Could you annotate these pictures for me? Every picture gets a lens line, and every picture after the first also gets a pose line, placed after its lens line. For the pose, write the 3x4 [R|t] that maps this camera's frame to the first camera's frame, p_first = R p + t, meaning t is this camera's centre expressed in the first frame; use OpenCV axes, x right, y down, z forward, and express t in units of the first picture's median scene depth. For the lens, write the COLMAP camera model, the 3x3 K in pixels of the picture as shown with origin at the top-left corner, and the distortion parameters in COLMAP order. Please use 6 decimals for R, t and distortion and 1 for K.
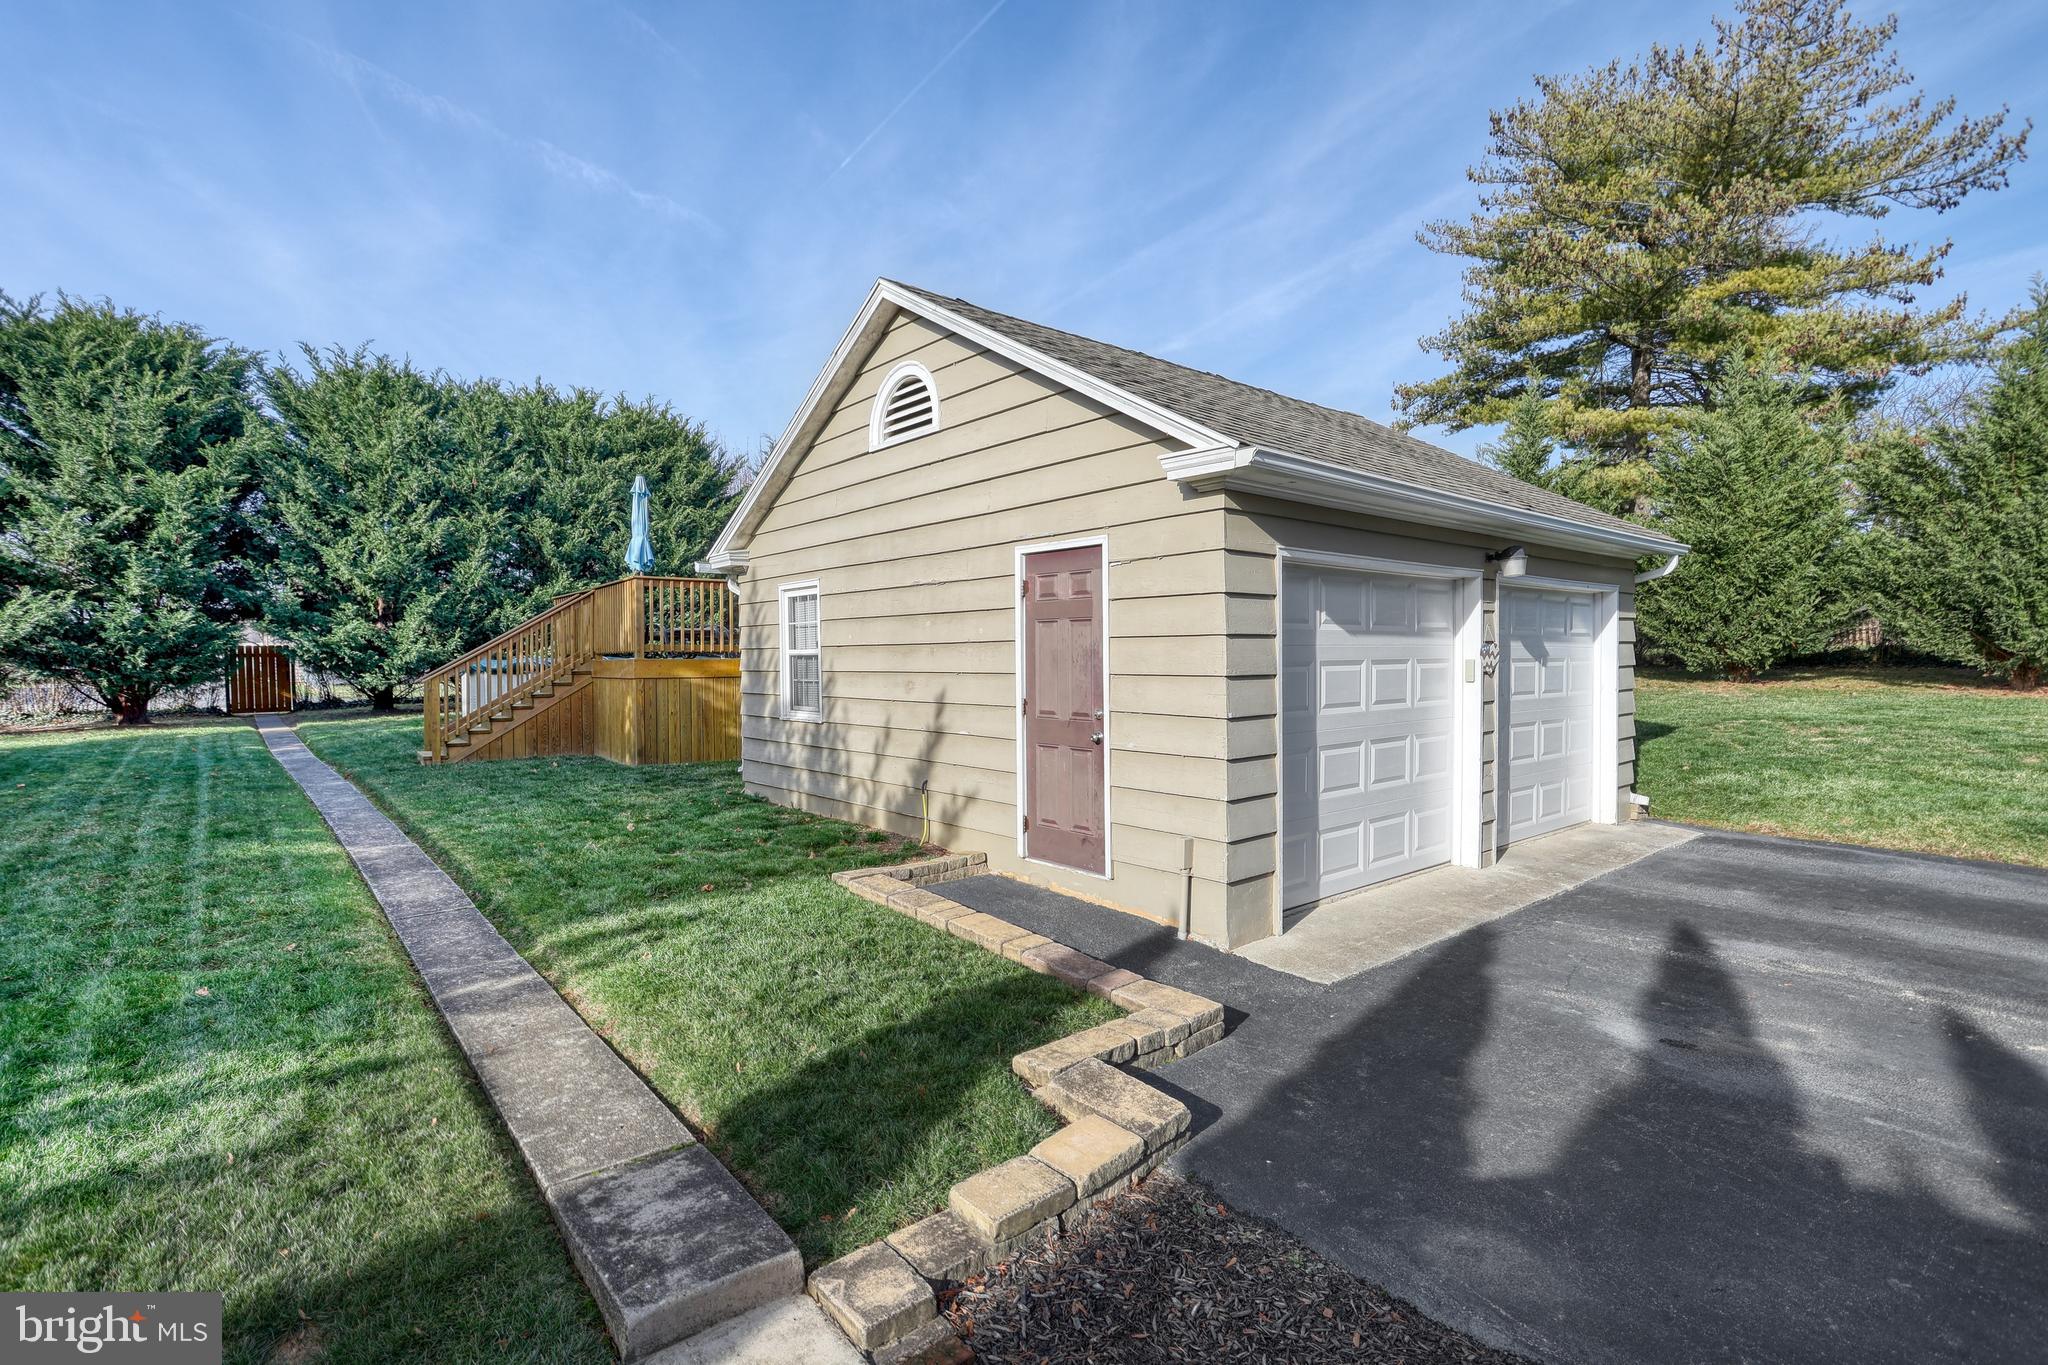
lens RADIAL K [[964.3, 0, 995.1], [0, 964.3, 680.2], [0, 0, 1]] dist [-0.003828, 0.000997]
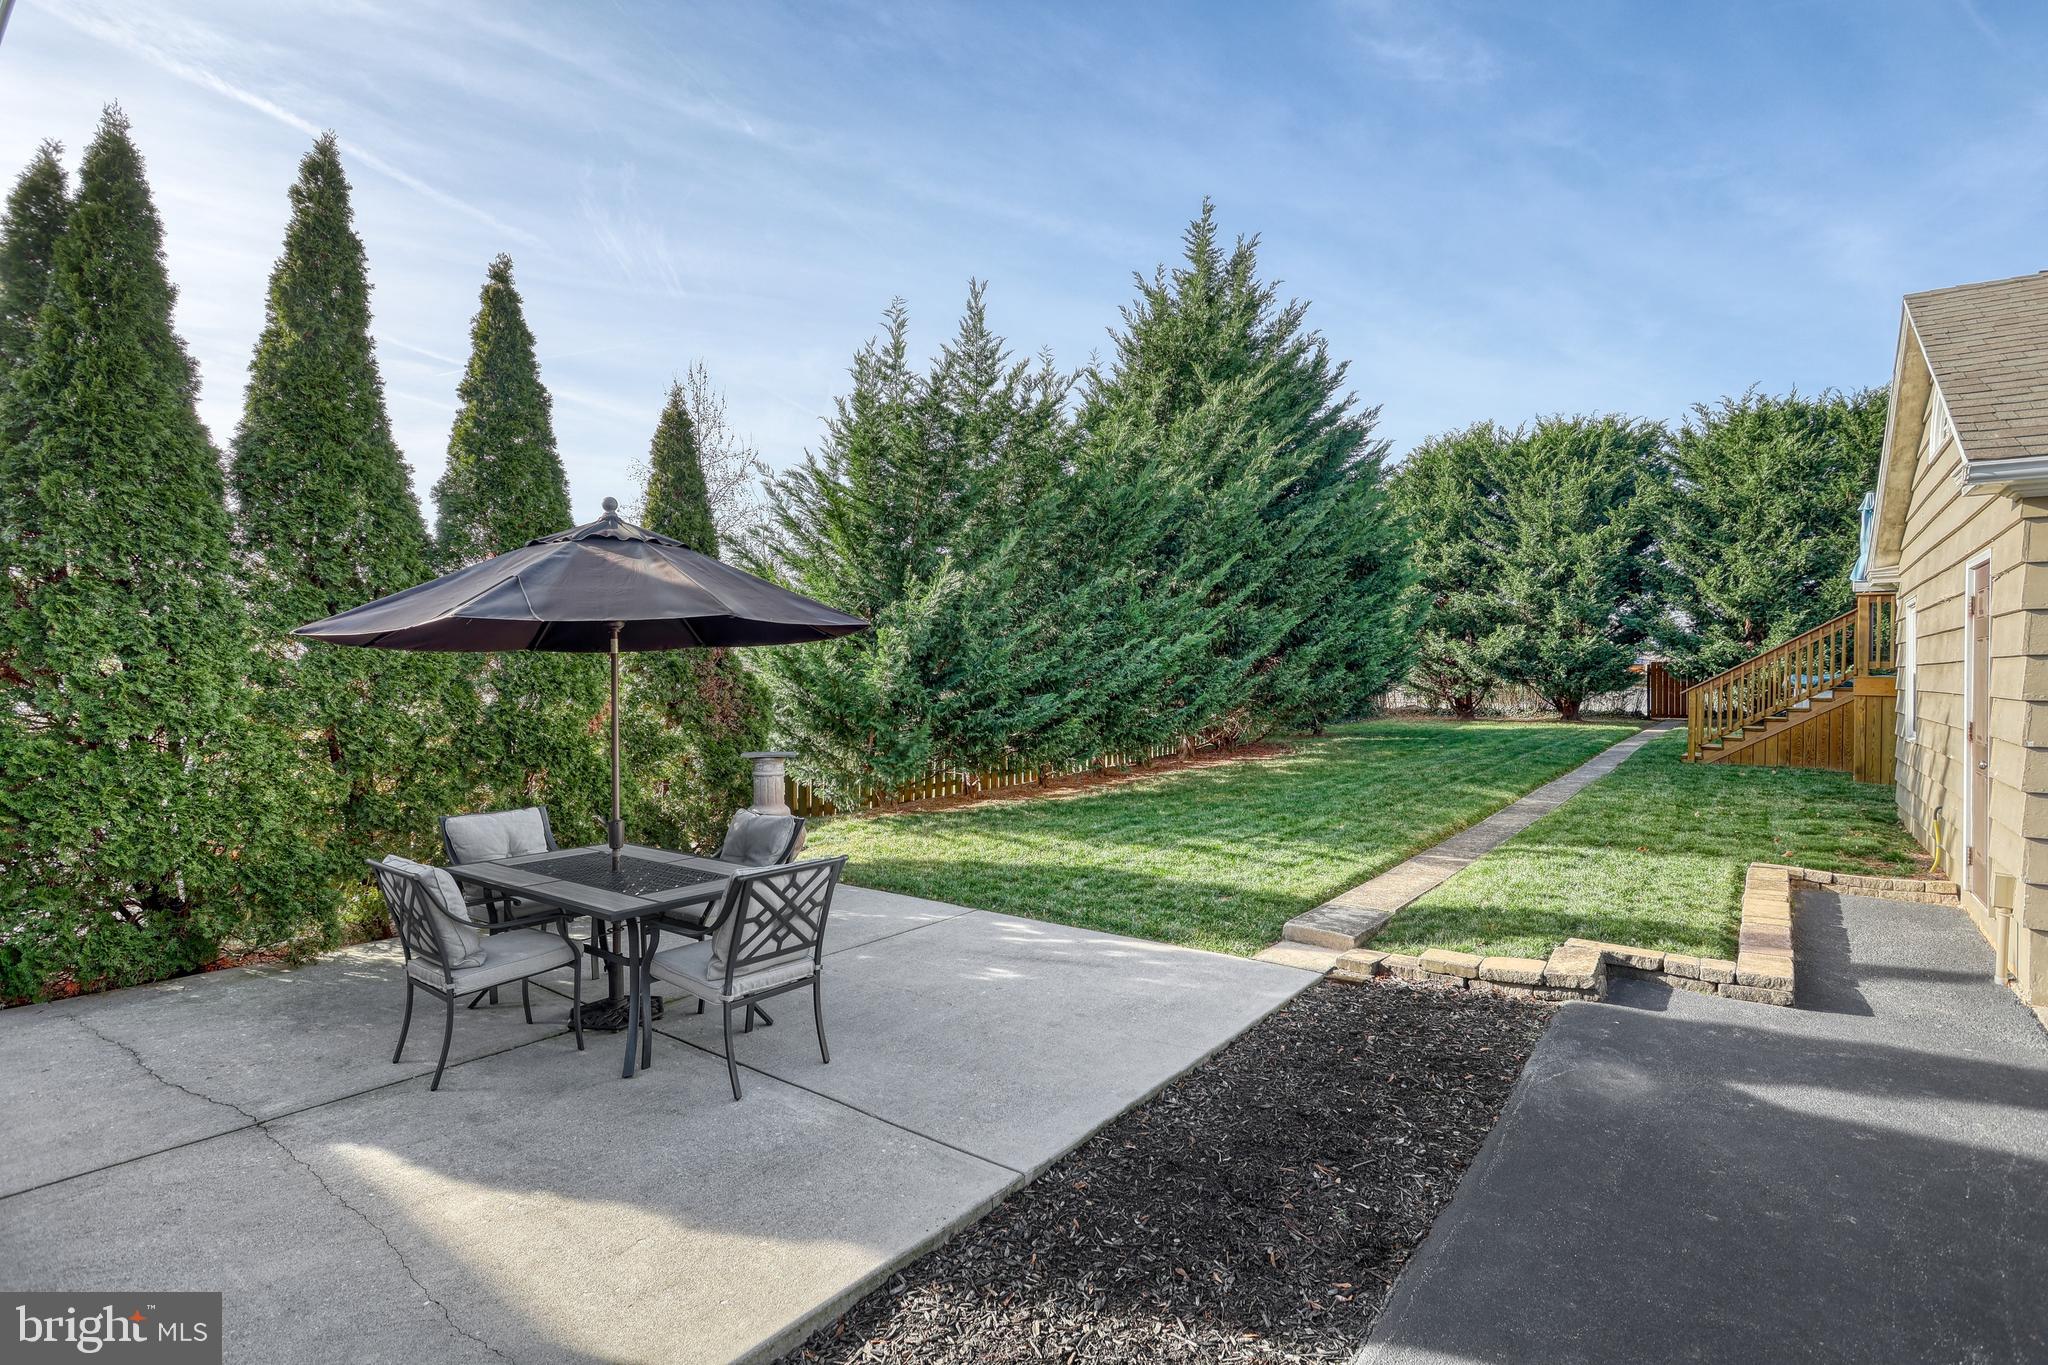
lens RADIAL K [[964.3, 0, 1031.3], [0, 964.3, 678.2], [0, 0, 1]] dist [-0.003828, 0.000997]
pose [[0.214758, 0.014513, -0.976560, 0.293803], [-0.030590, 0.999499, 0.008127, -0.001255], [0.976188, 0.028128, 0.215094, -0.038658]]
